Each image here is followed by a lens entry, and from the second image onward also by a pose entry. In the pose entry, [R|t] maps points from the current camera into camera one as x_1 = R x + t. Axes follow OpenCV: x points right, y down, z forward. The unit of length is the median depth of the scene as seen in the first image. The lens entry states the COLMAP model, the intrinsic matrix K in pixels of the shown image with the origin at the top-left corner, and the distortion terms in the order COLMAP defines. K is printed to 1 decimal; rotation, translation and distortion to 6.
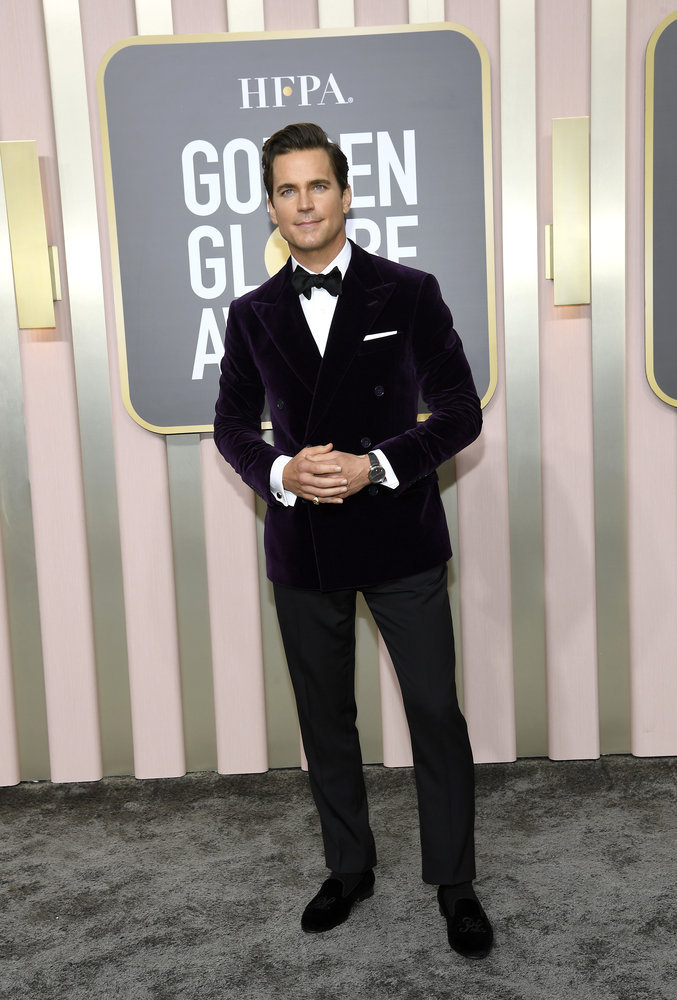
lens RADIAL K [[1504.6, 0, 332.8], [0, 1504.6, 527.3], [0, 0, 1]] dist [0.205240, 0.000000]
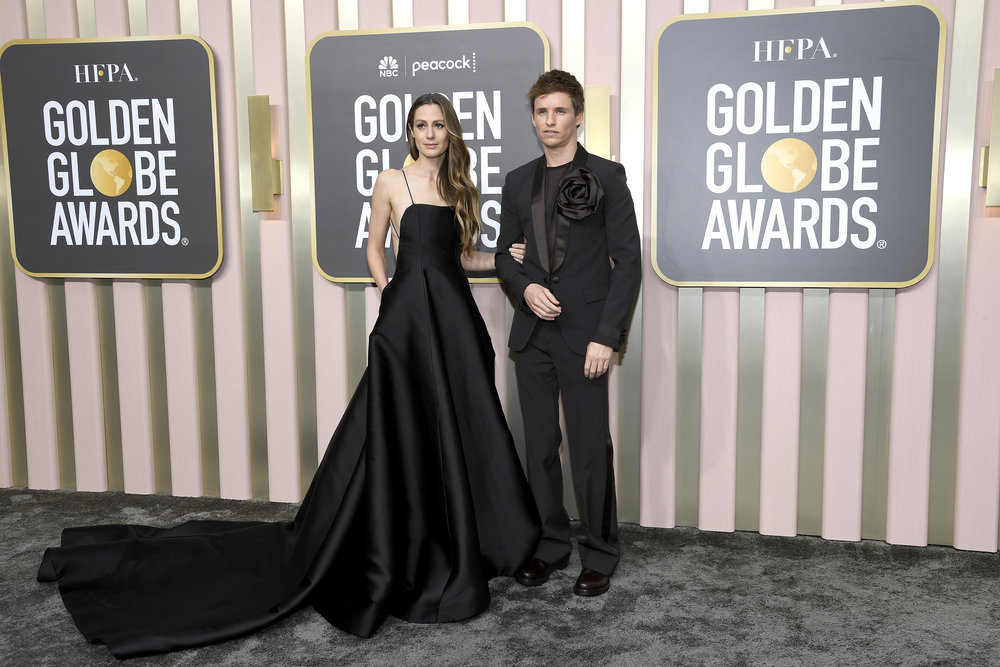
lens RADIAL K [[1048.6, 0, 503.3], [0, 1048.6, 323.6], [0, 0, 1]] dist [0.040380, 0.000000]
pose [[0.968524, 0.068819, -0.239217, 0.317307], [-0.074701, 0.997084, -0.015600, -0.015987], [0.237446, 0.032979, 0.970841, 0.005213]]
